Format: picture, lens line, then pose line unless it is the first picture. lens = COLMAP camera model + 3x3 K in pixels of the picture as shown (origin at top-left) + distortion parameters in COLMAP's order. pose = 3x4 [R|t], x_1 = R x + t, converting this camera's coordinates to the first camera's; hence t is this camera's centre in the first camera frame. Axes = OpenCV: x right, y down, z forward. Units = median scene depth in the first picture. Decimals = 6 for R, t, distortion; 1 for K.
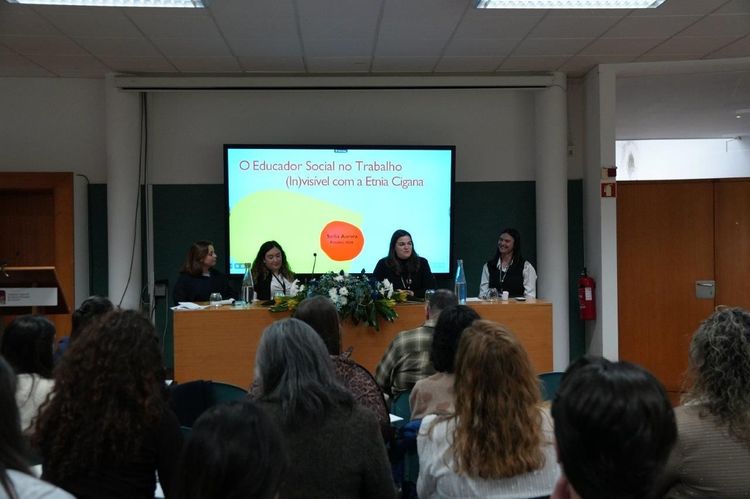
lens RADIAL K [[788.2, 0, 375.0], [0, 788.2, 249.5], [0, 0, 1]] dist [0.005379, 0.180157]
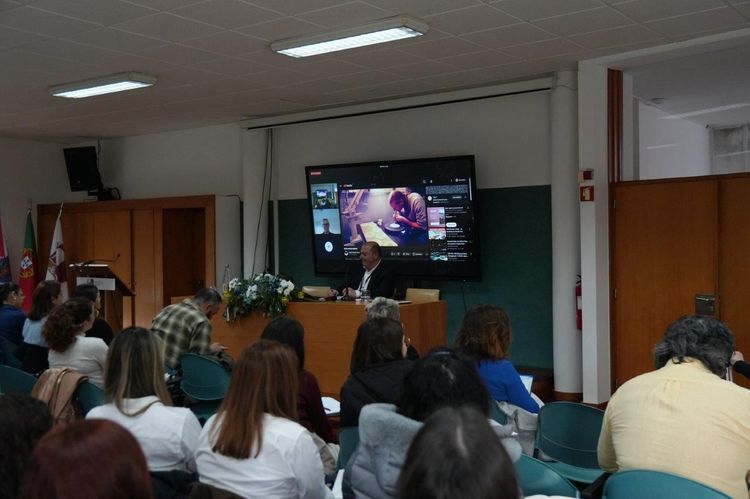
lens RADIAL K [[833.8, 0, 375.0], [0, 833.8, 249.5], [0, 0, 1]] dist [0.075928, 0.011355]
pose [[0.767773, 0.008540, -0.640665, 0.743327], [-0.001819, 0.999936, 0.011150, -0.019101], [0.640719, -0.007396, 0.767740, 0.067663]]
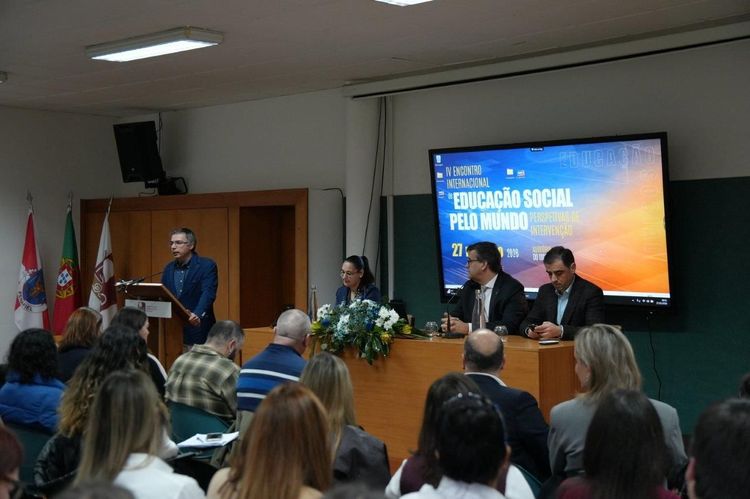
lens RADIAL K [[1226.2, 0, 375.0], [0, 1226.2, 249.5], [0, 0, 1]] dist [0.275566, -0.017420]
pose [[0.653880, 0.010079, -0.756531, 0.829446], [-0.008724, 0.999945, 0.005781, -0.029291], [0.756548, 0.002820, 0.653932, 0.053147]]
